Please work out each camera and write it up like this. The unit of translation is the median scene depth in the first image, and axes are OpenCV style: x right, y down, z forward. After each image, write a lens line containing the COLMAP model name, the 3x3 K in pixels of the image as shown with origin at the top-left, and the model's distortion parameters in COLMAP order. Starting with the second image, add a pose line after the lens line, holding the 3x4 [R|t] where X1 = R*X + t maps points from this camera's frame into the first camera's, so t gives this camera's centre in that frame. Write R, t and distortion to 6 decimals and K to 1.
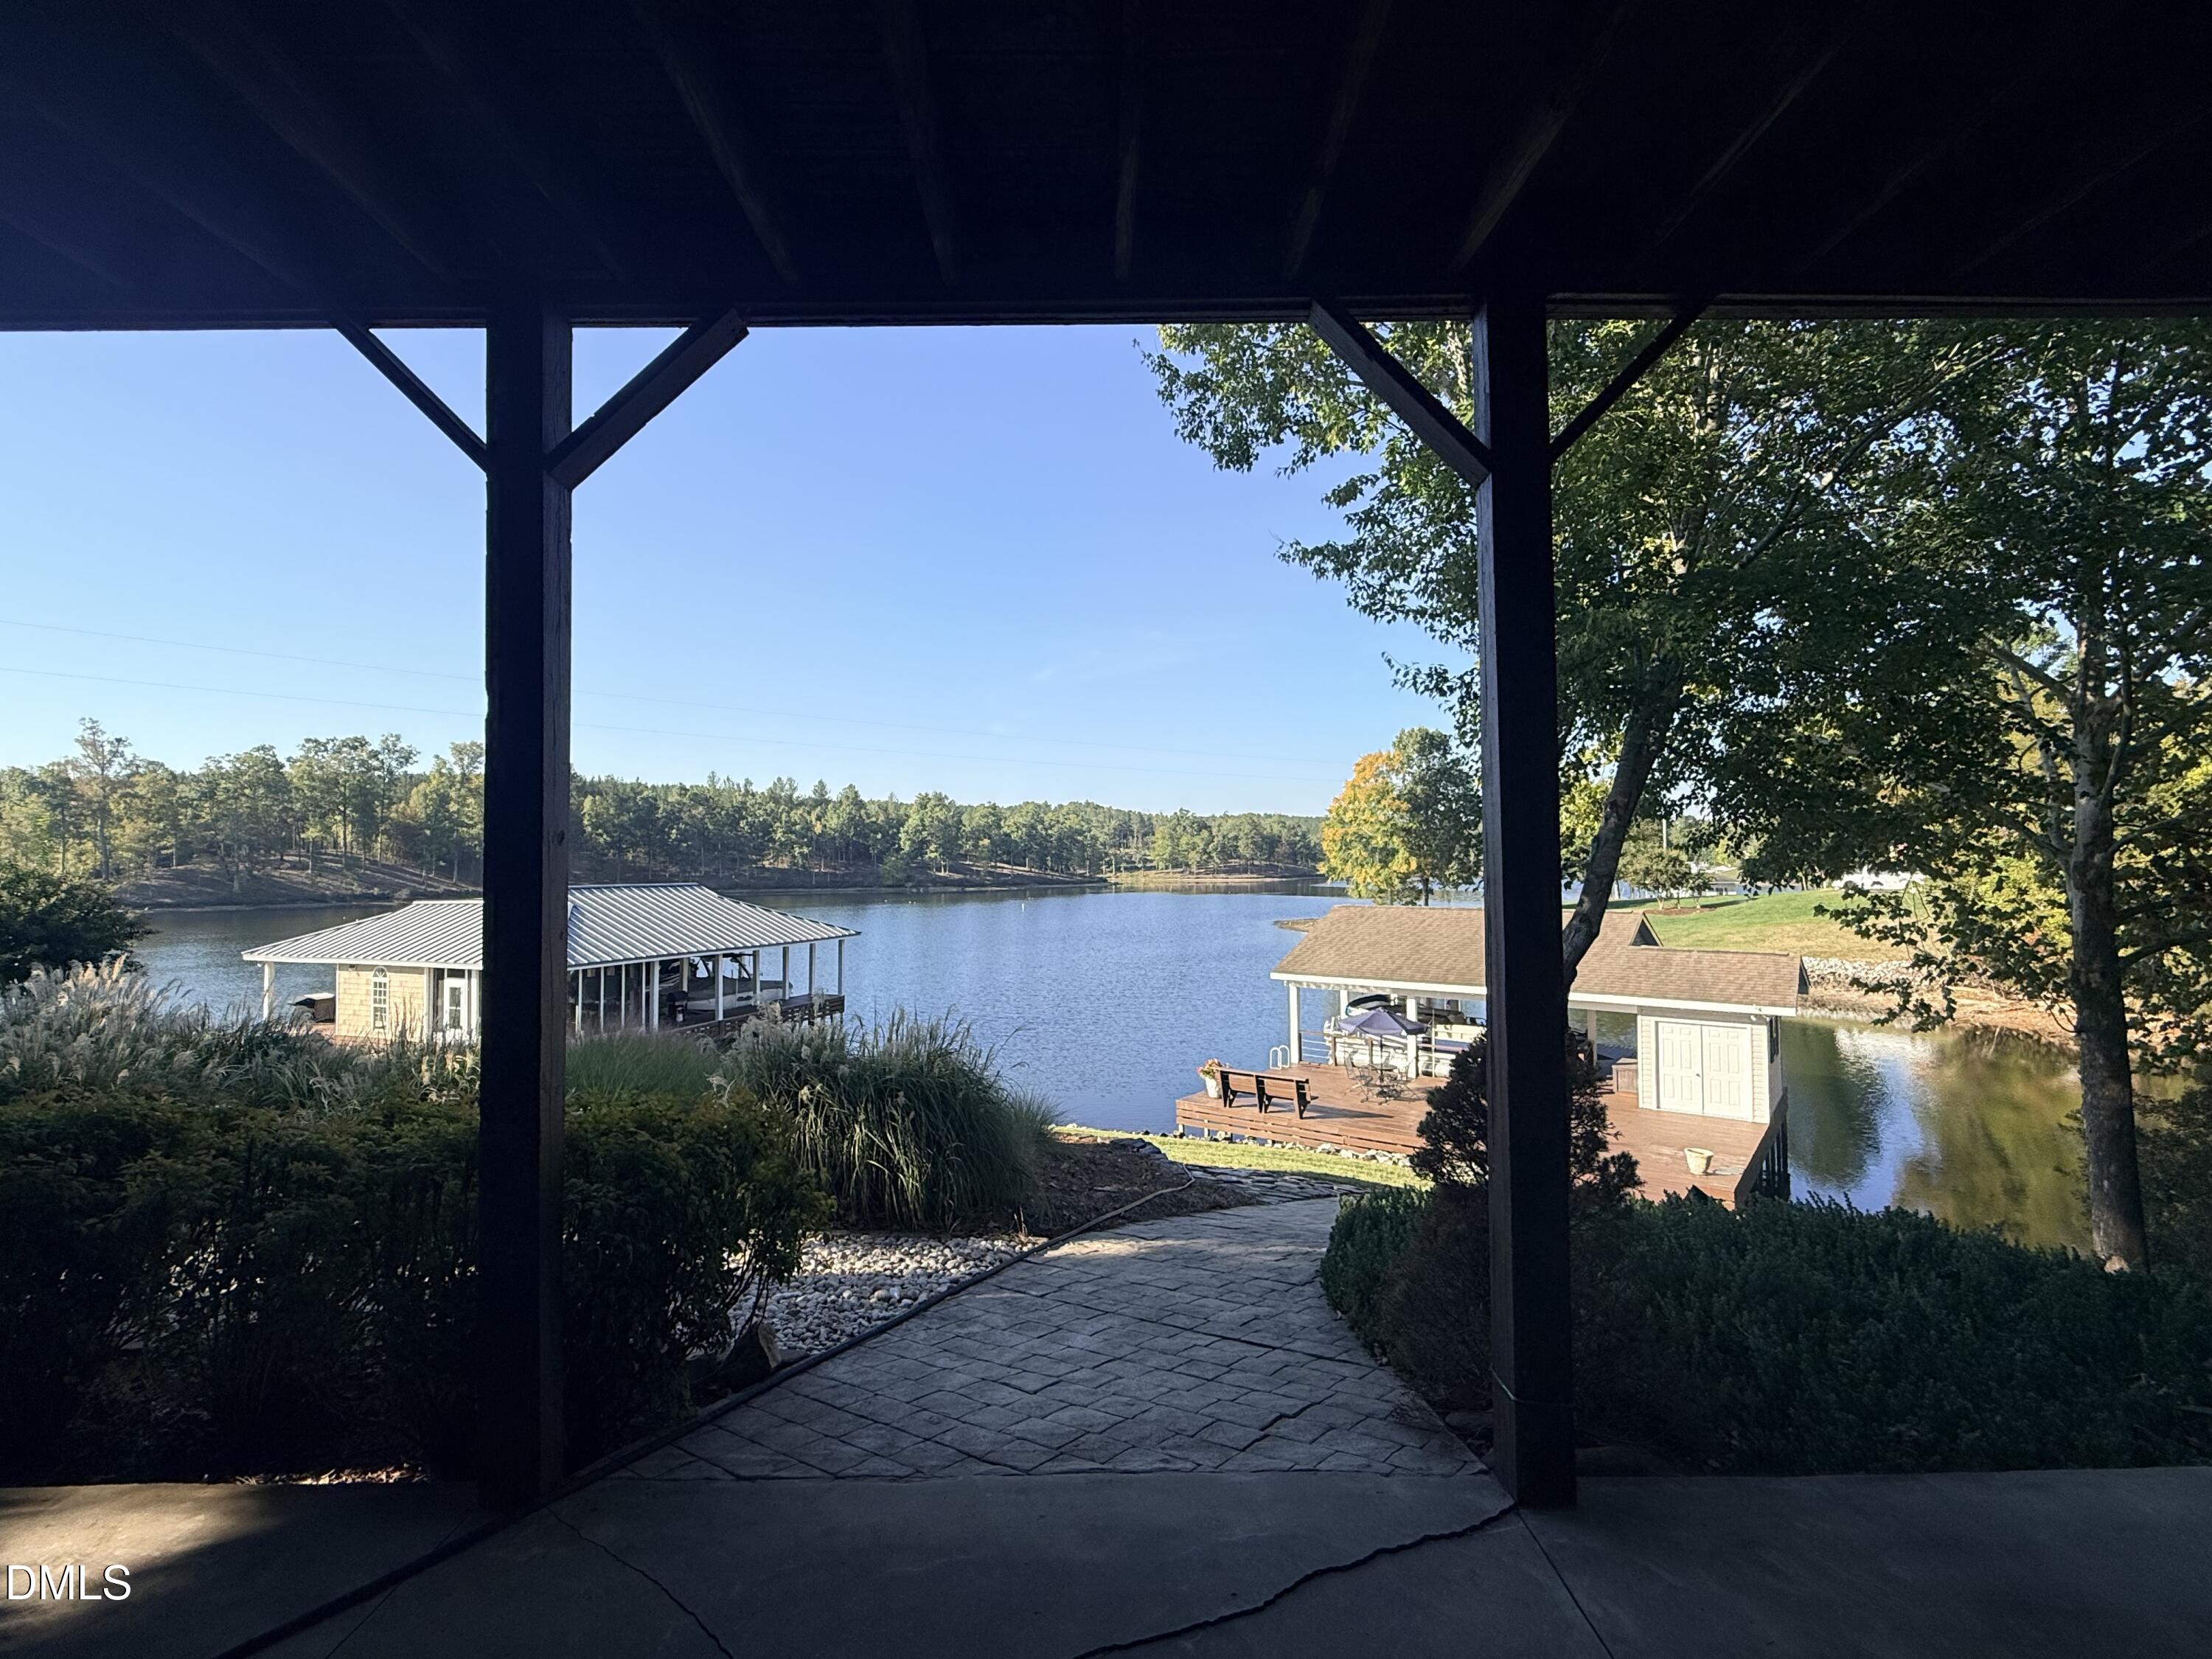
lens RADIAL K [[1021.5, 0, 1109.7], [0, 1021.5, 828.6], [0, 0, 1]] dist [0.001253, -0.000363]
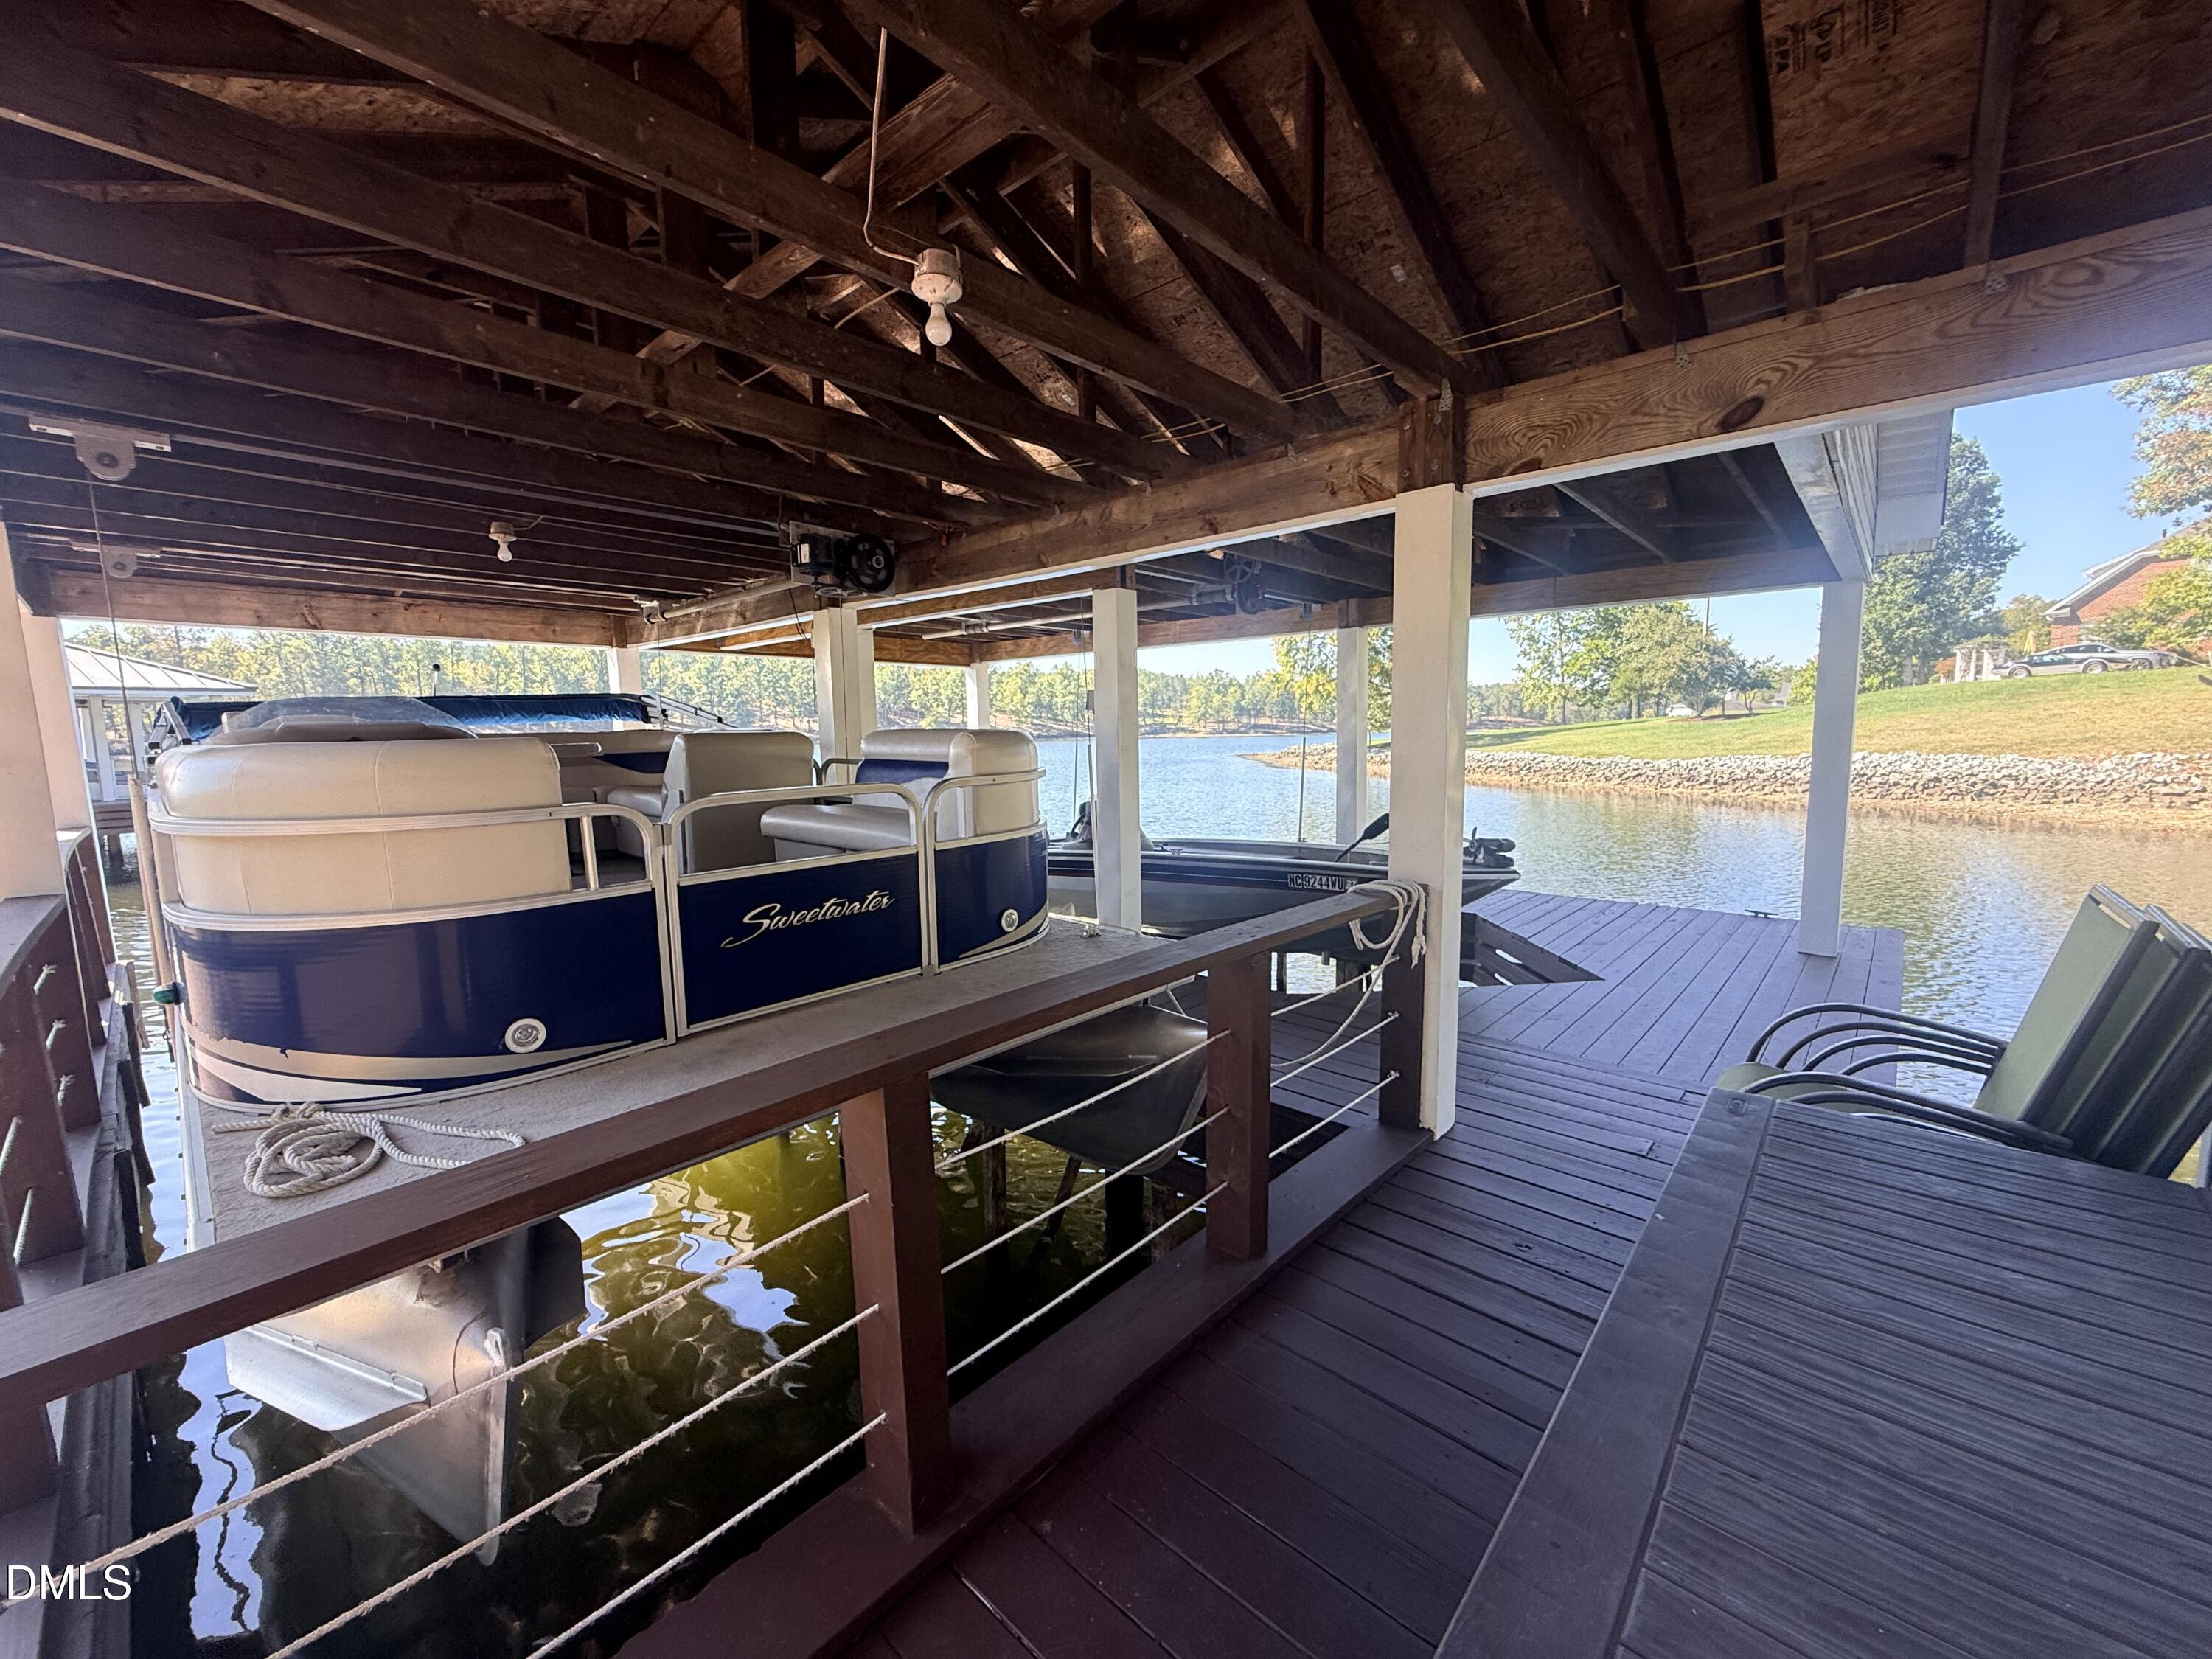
lens RADIAL K [[874.3, 0, 1105.3], [0, 874.3, 827.7], [0, 0, 1]] dist [0.001374, 0.000365]
pose [[0.996621, 0.002505, -0.082105, 0.135861], [0.009349, 0.989580, 0.143677, 0.056301], [0.081609, -0.143959, 0.986213, 0.273990]]
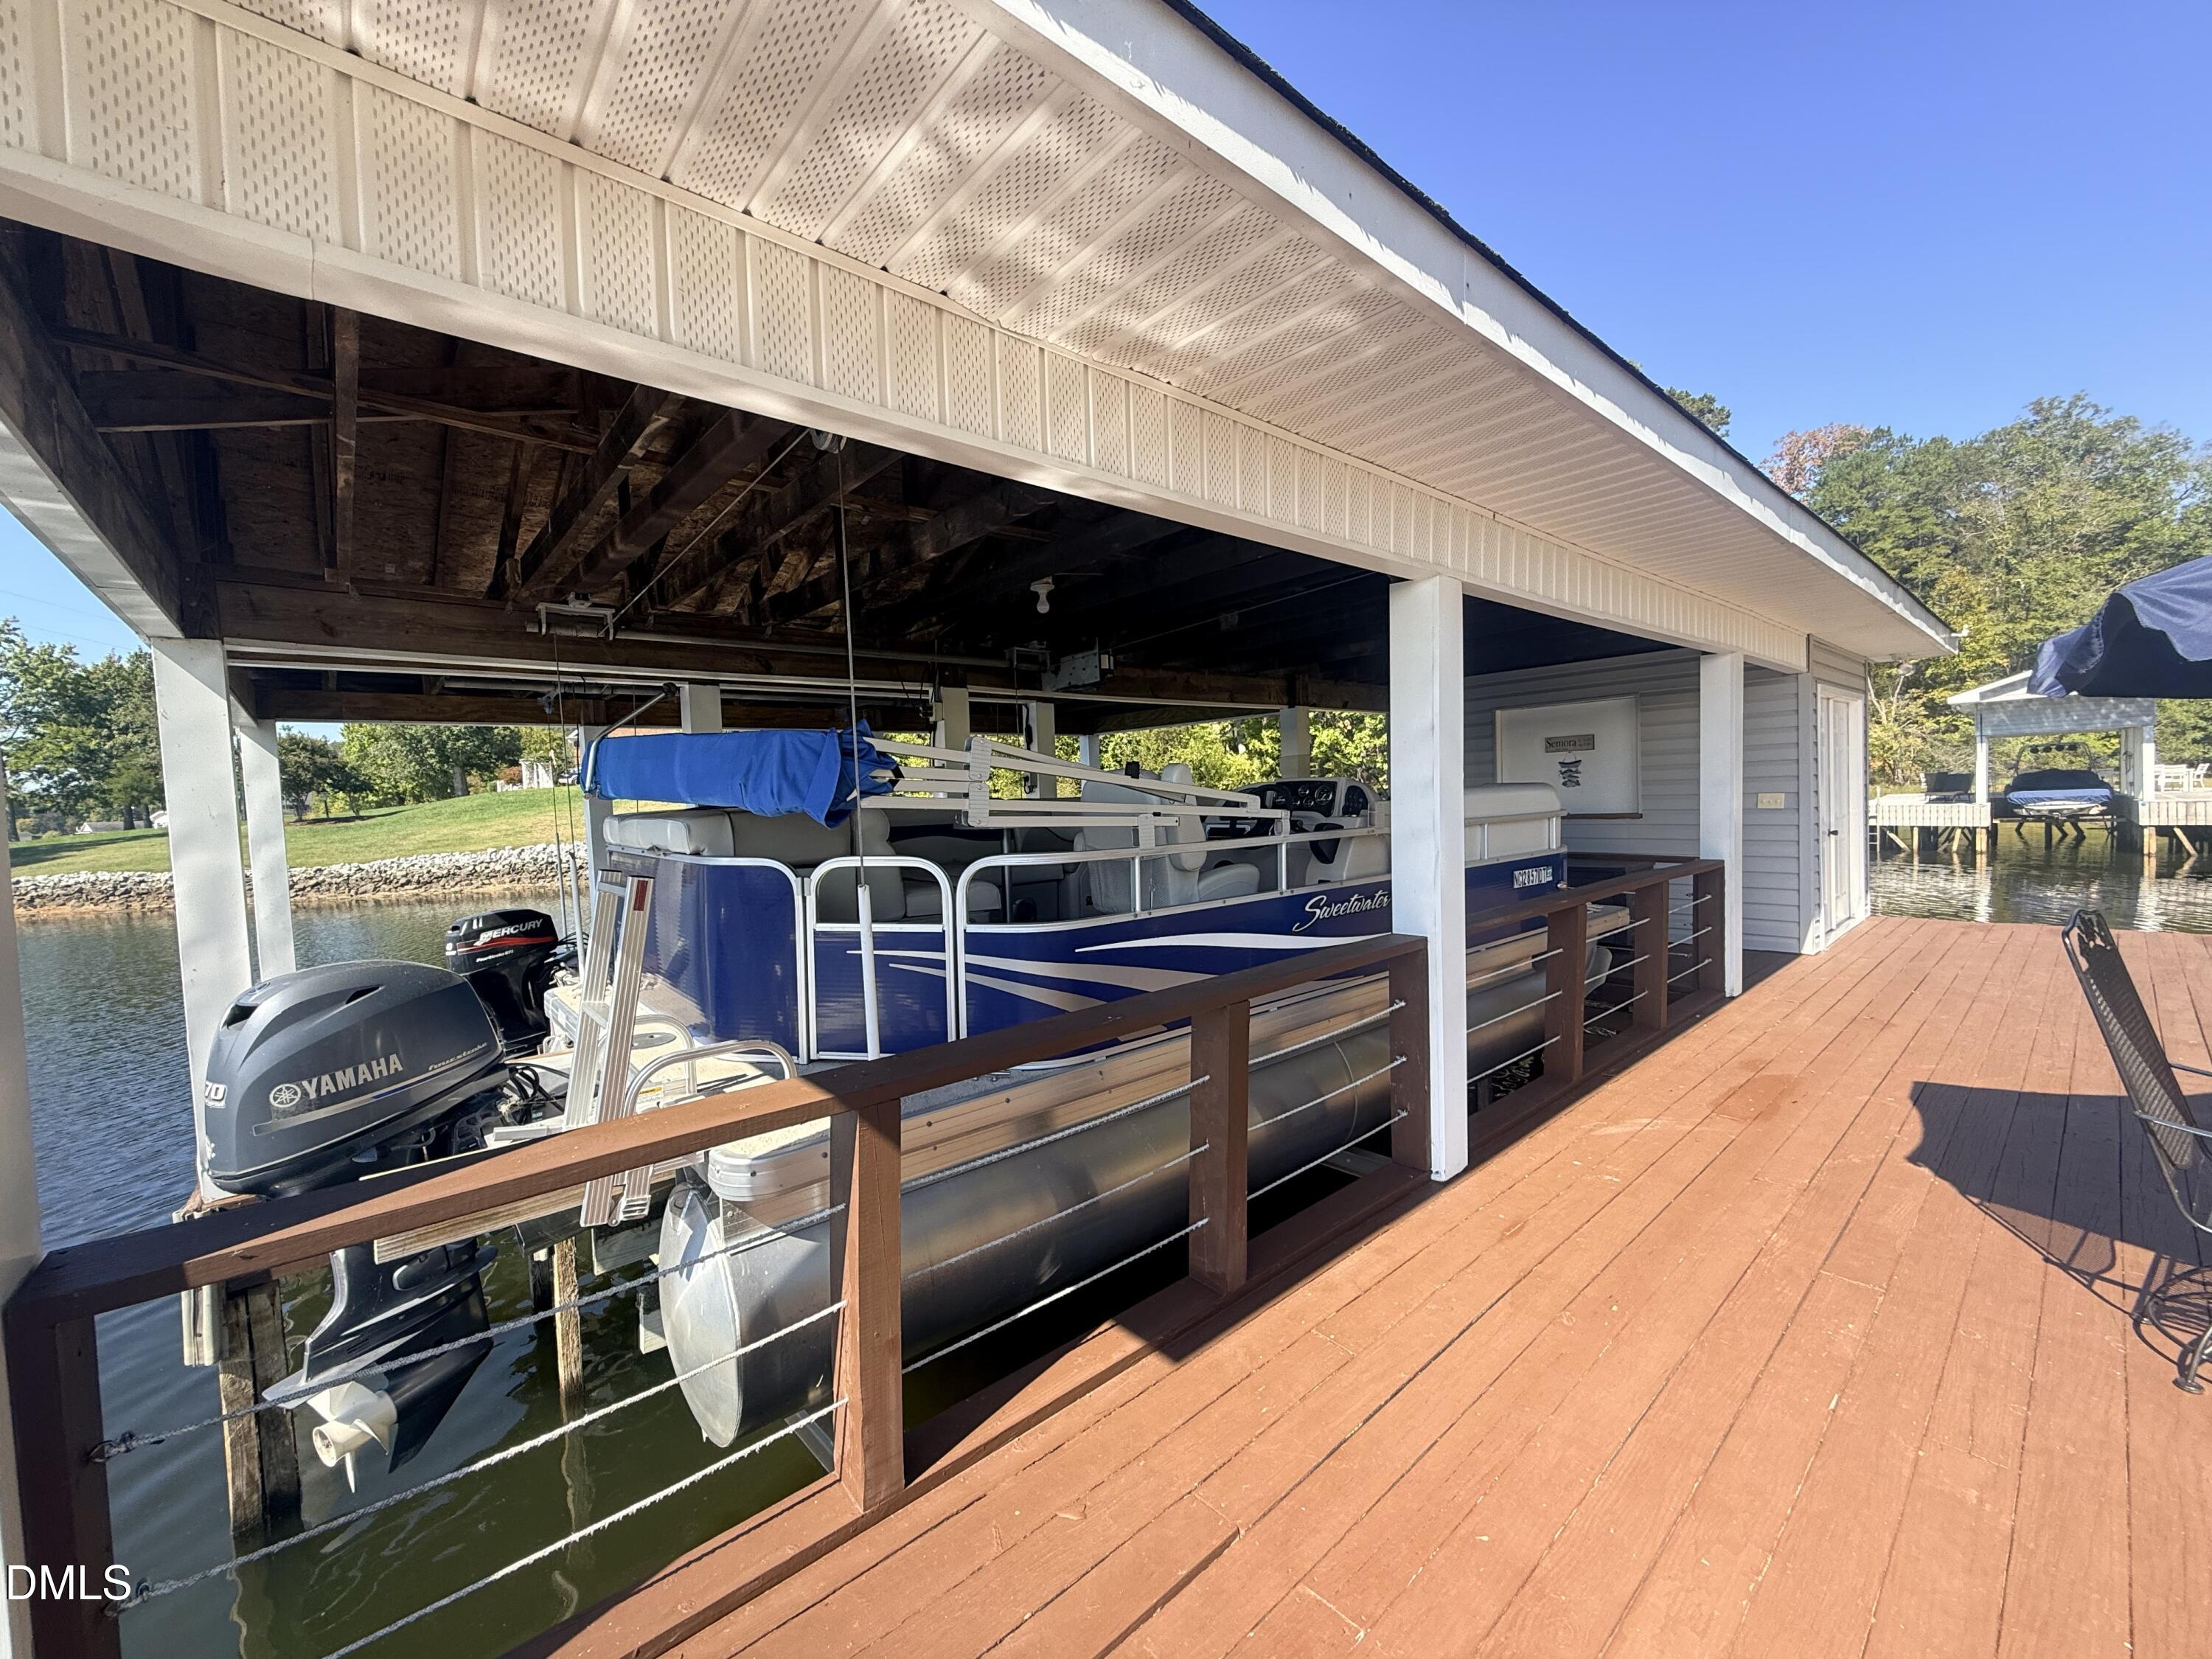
lens RADIAL K [[874.3, 0, 1092.6], [0, 874.3, 827.3], [0, 0, 1]] dist [0.001374, 0.000365]
pose [[0.197882, -0.039071, 0.979447, 0.052195], [0.007351, 0.999236, 0.038375, 0.057685], [-0.980198, -0.000393, 0.198018, 0.311794]]
